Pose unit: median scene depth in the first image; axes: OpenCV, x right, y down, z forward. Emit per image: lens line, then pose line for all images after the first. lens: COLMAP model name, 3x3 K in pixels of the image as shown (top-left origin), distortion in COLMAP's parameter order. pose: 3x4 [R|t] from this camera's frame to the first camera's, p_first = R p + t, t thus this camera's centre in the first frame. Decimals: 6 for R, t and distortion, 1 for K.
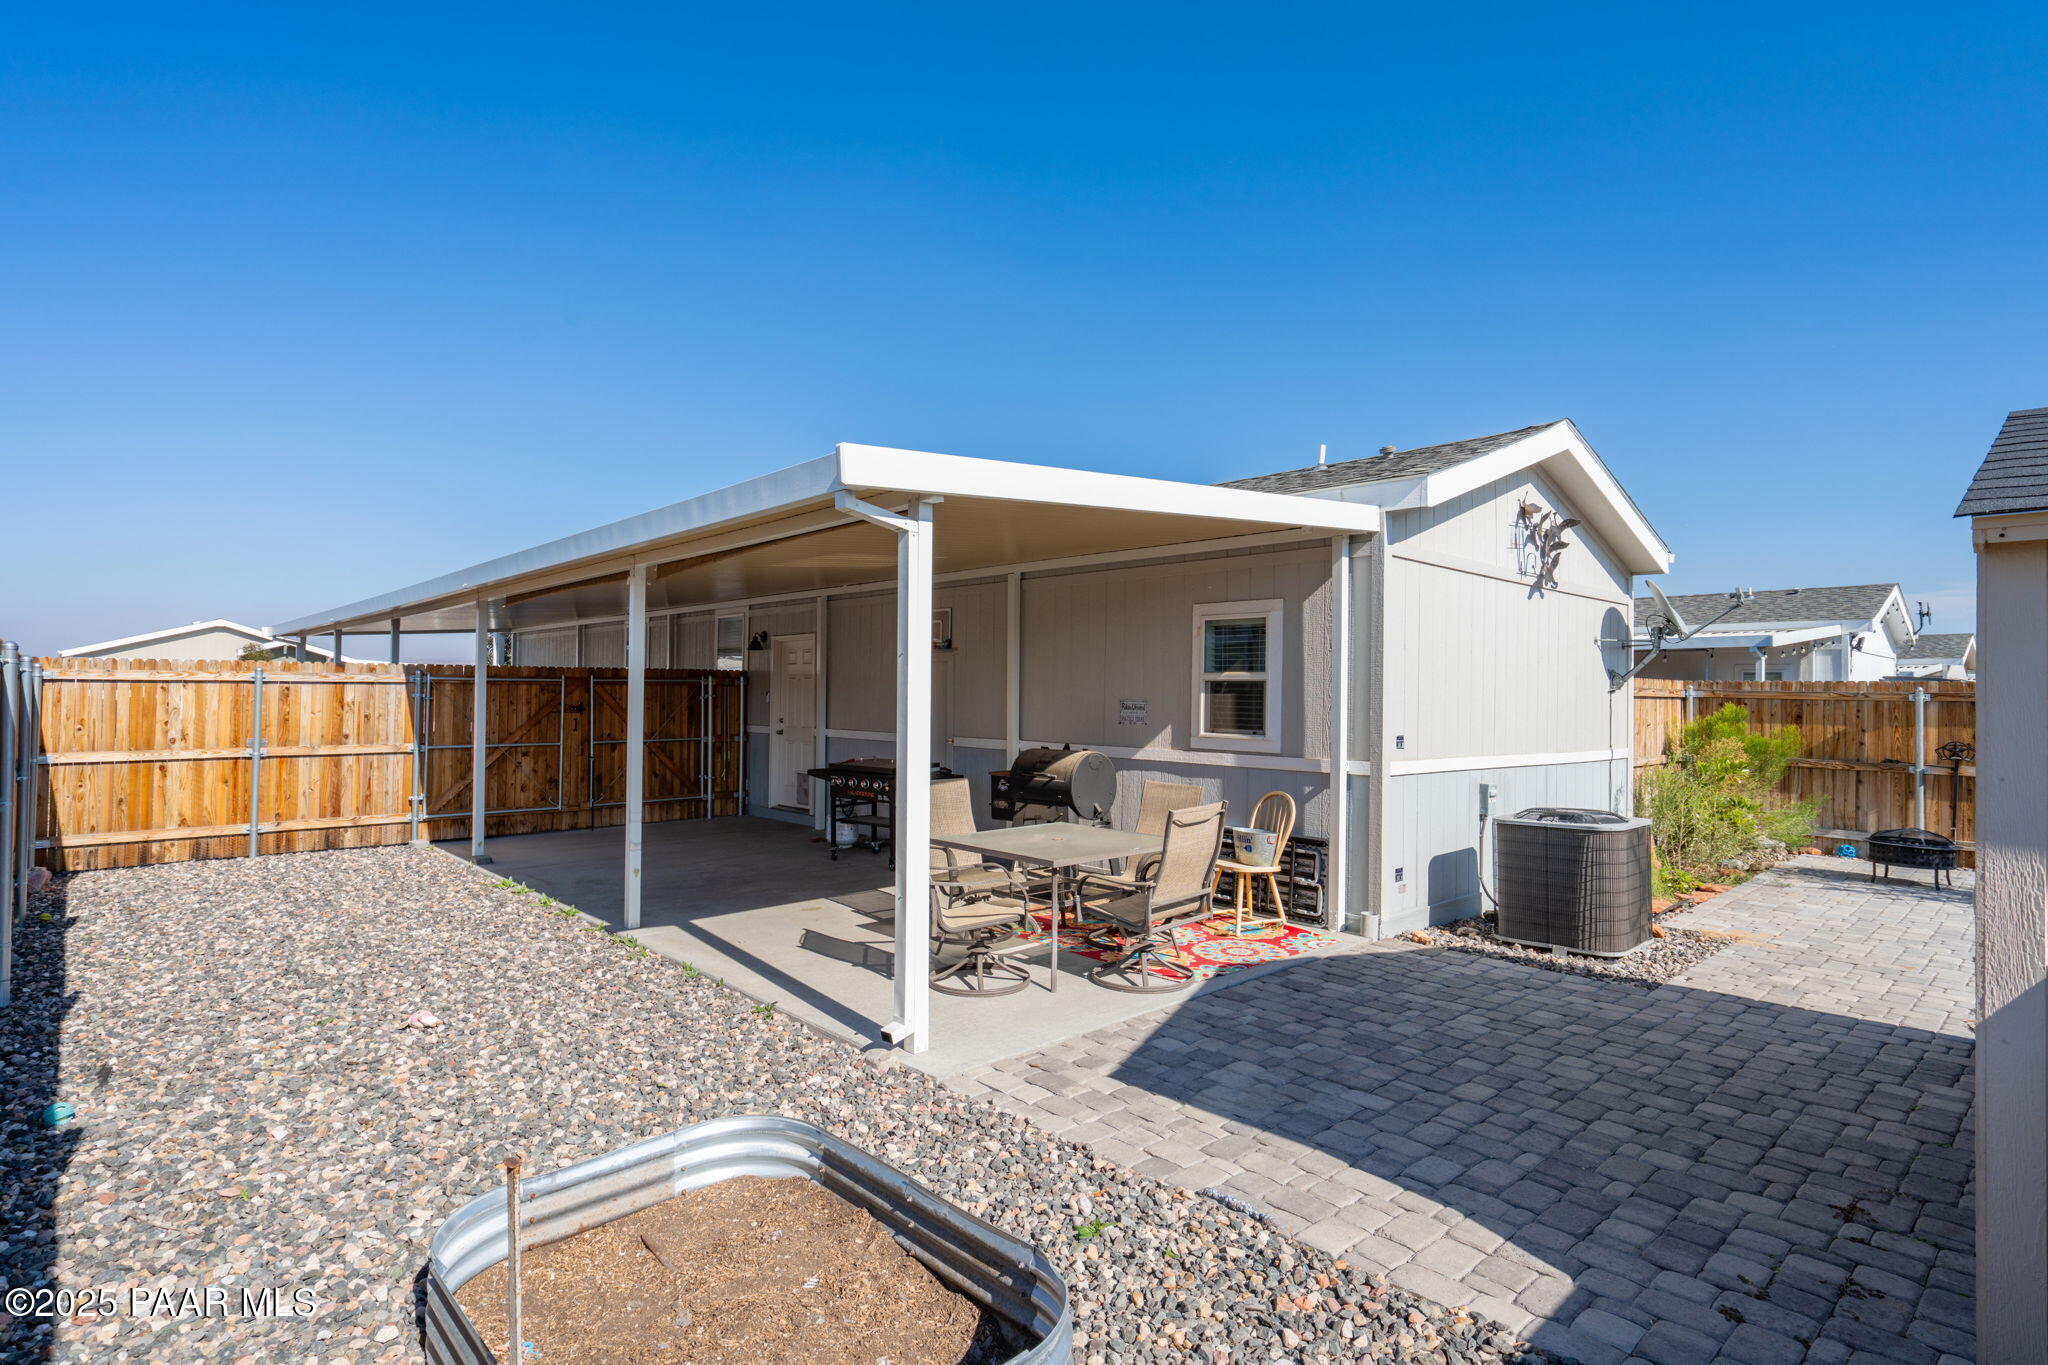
lens RADIAL K [[1017.7, 0, 1030.2], [0, 1017.7, 693.4], [0, 0, 1]] dist [0.000461, 0.000309]
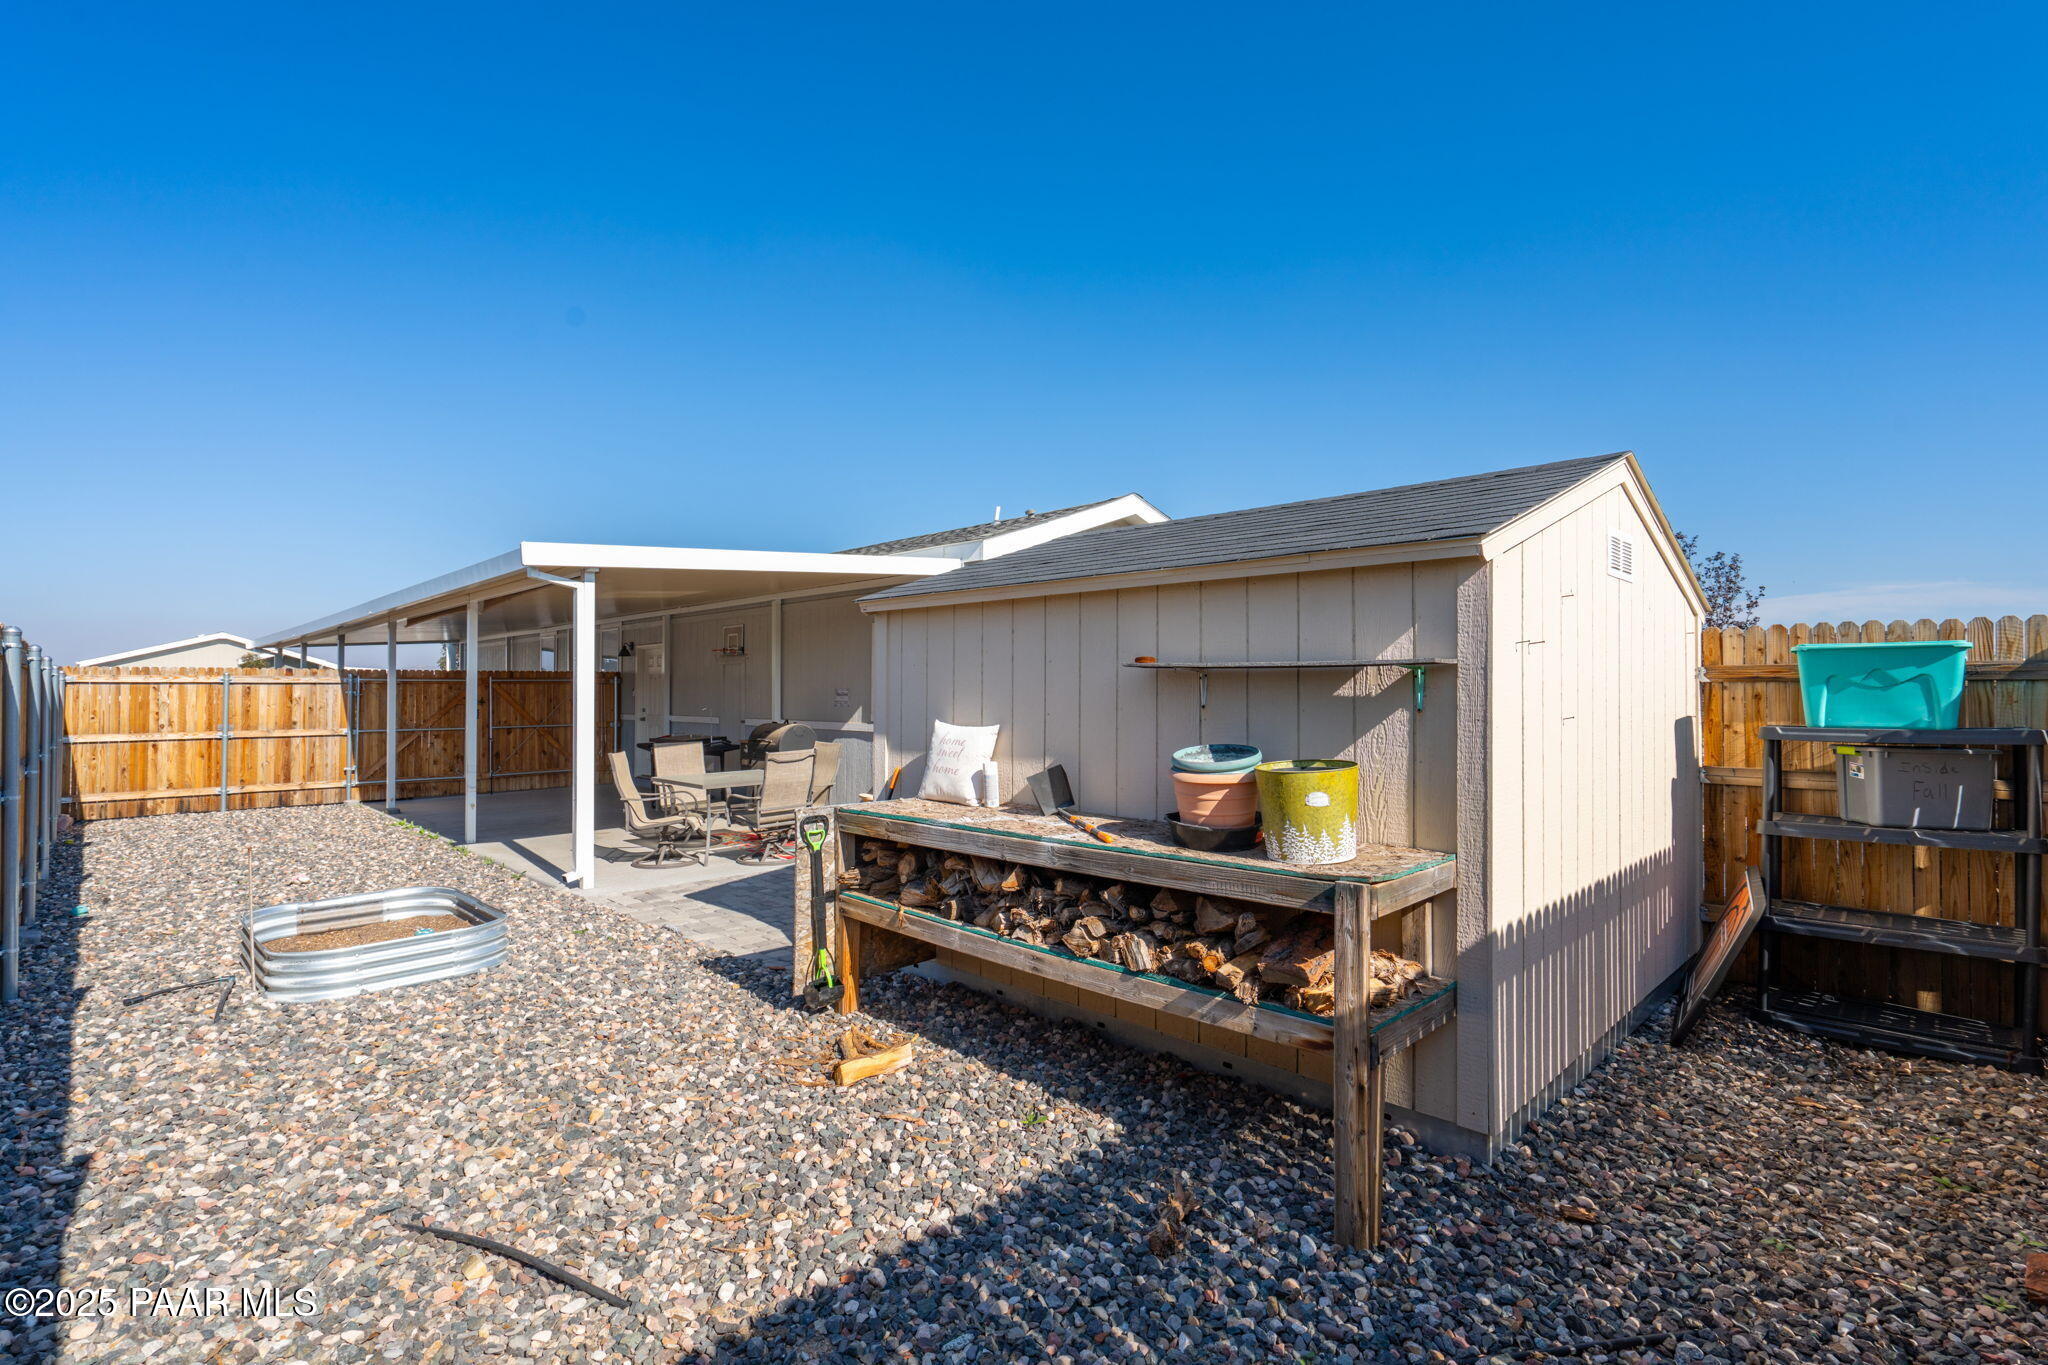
lens RADIAL K [[947.4, 0, 1023.5], [0, 947.4, 690.0], [0, 0, 1]] dist [0.000883, -0.000542]
pose [[0.999680, -0.009704, 0.023349, 0.290516], [0.009768, 0.999949, -0.002601, 0.011919], [-0.023322, 0.002828, 0.999724, -0.306264]]
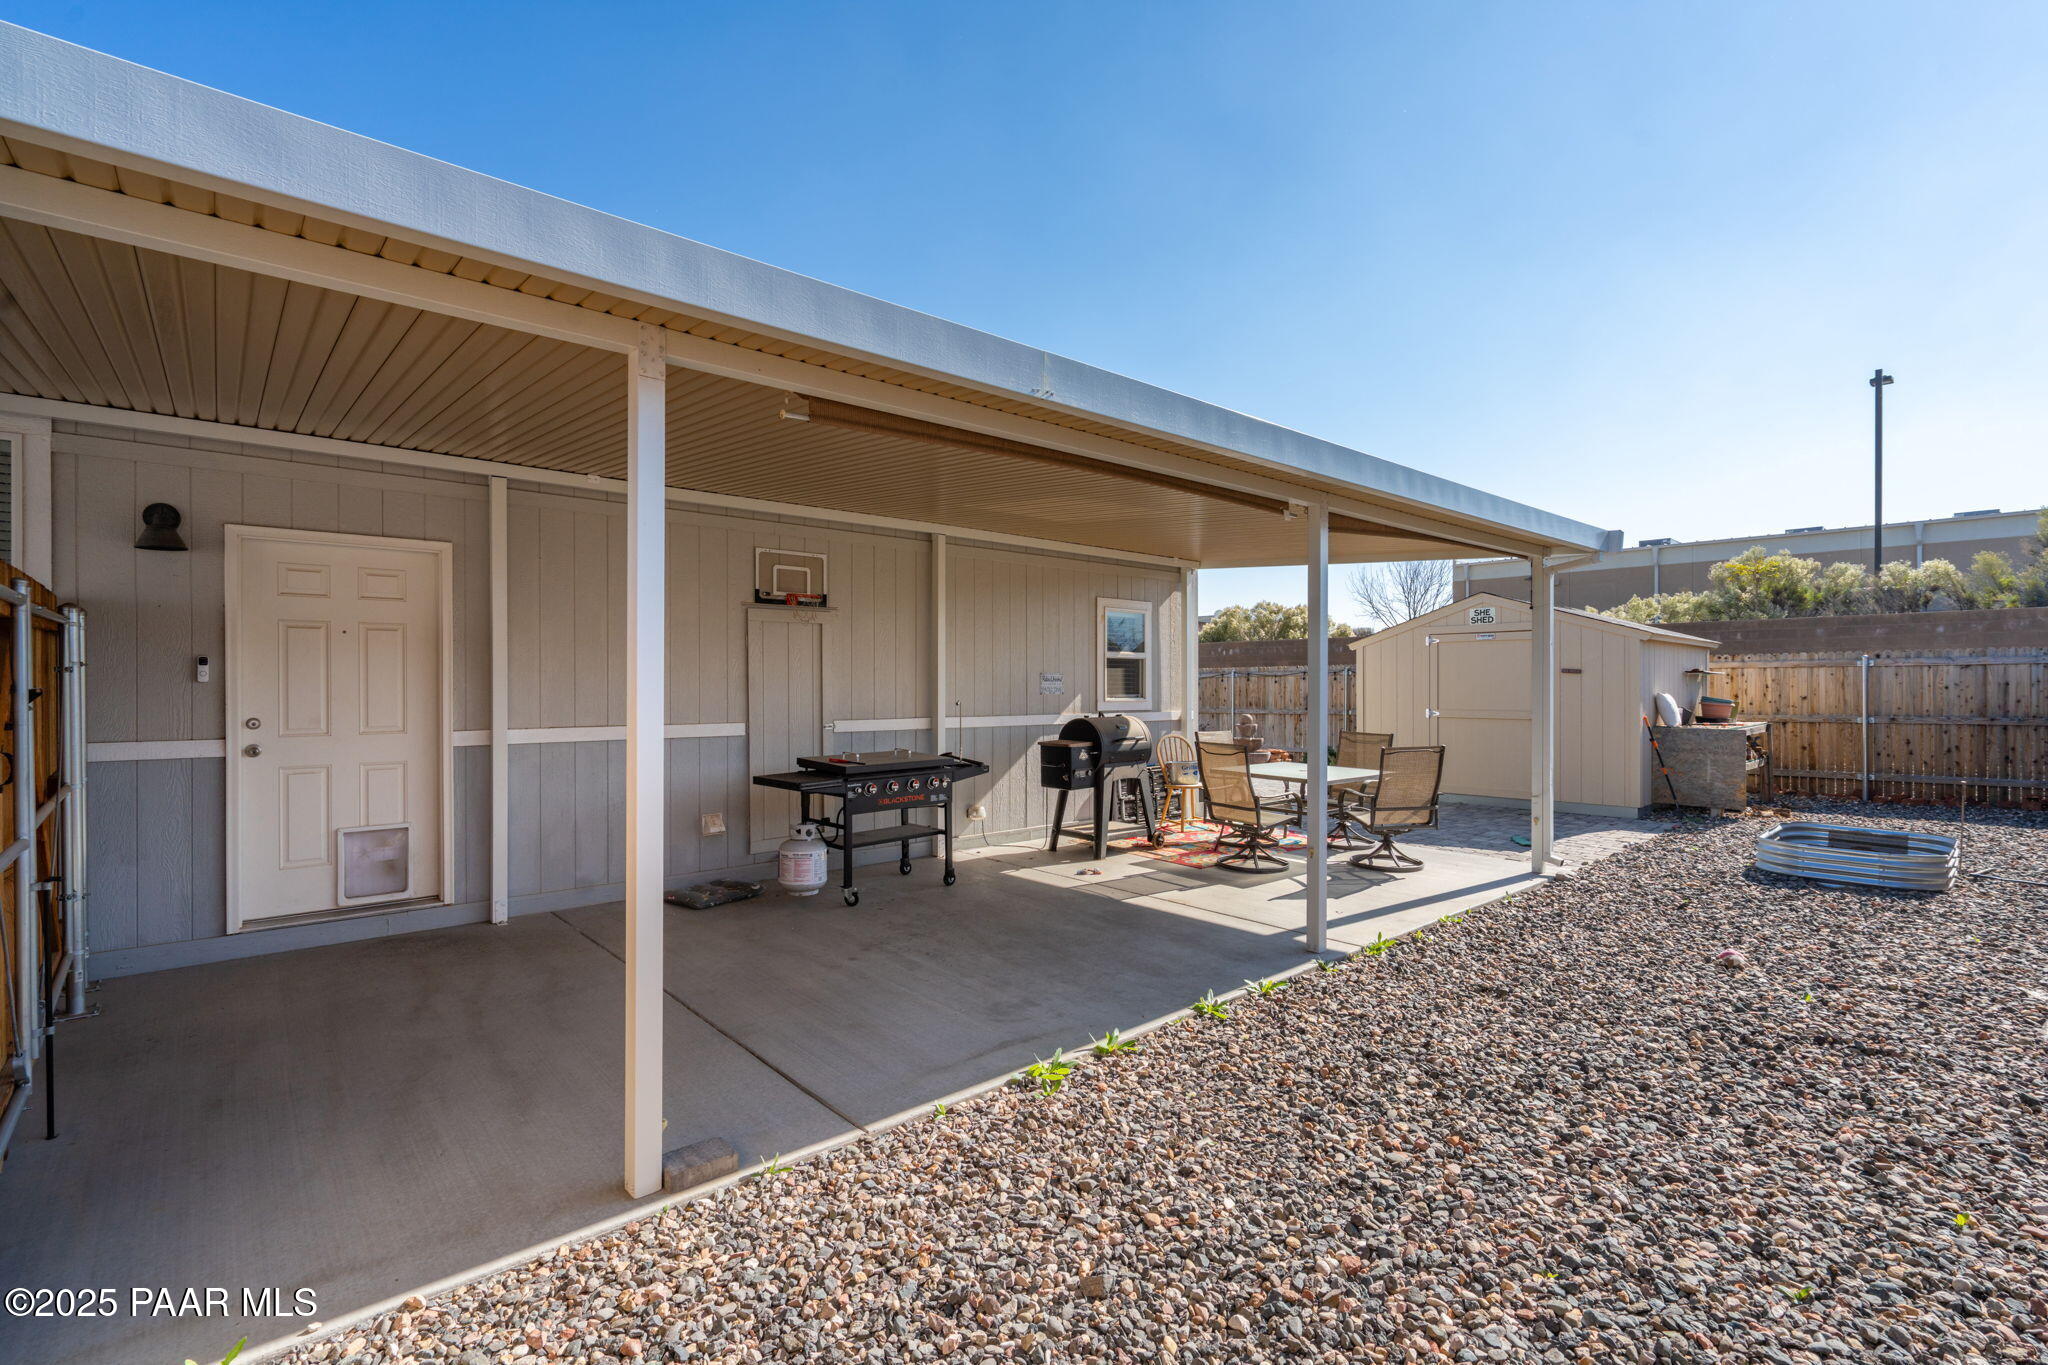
lens RADIAL K [[947.4, 0, 1017.7], [0, 947.4, 673.2], [0, 0, 1]] dist [0.000883, -0.000542]
pose [[0.024626, -0.010558, 0.999641, -0.865230], [-0.012061, 0.999868, 0.010857, -0.003944], [-0.999624, -0.012324, 0.024496, 0.907600]]
